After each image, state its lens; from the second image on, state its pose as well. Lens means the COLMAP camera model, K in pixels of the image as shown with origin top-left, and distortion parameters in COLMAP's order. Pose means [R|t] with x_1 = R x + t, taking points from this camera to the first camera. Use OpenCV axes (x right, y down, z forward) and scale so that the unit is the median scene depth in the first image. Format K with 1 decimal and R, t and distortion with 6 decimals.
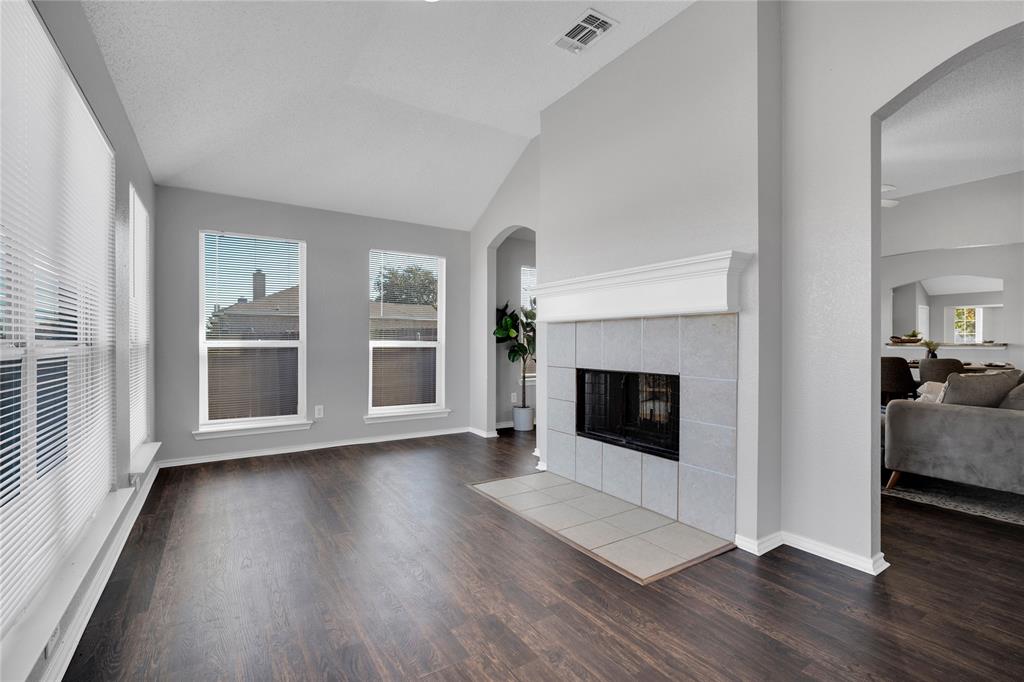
lens RADIAL K [[456.0, 0, 513.5], [0, 456.0, 336.7], [0, 0, 1]] dist [-0.009219, 0.001040]
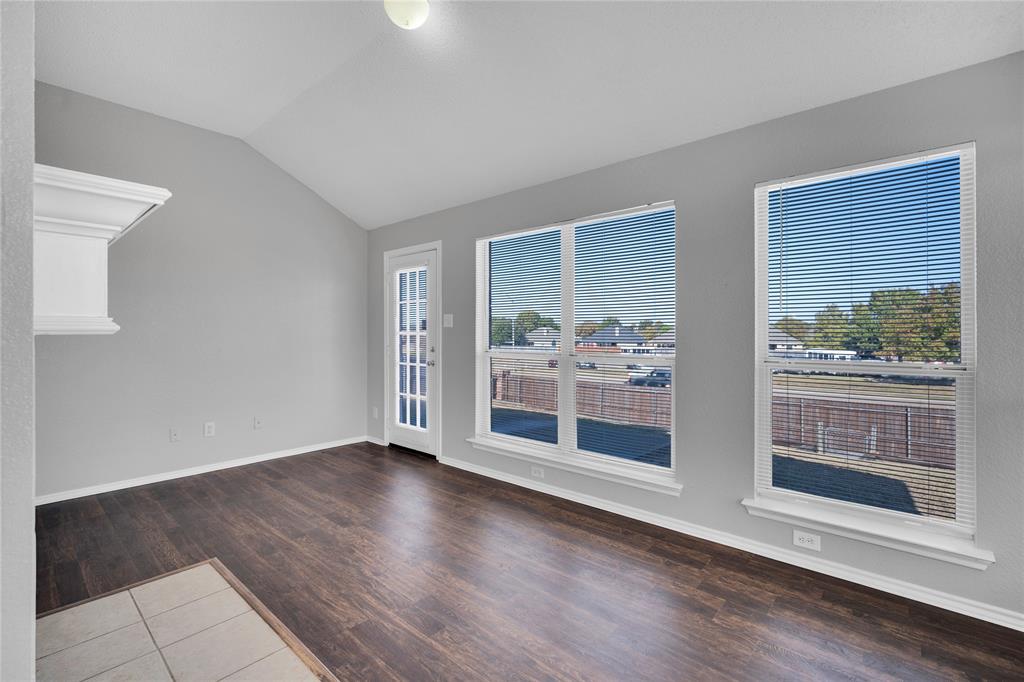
lens RADIAL K [[456.0, 0, 513.5], [0, 456.0, 336.7], [0, 0, 1]] dist [-0.009219, 0.001040]
pose [[-0.963664, -0.007112, -0.267022, -0.163322], [-0.005488, 0.999962, -0.006831, -0.051284], [0.267061, -0.005117, -0.963666, 2.381675]]
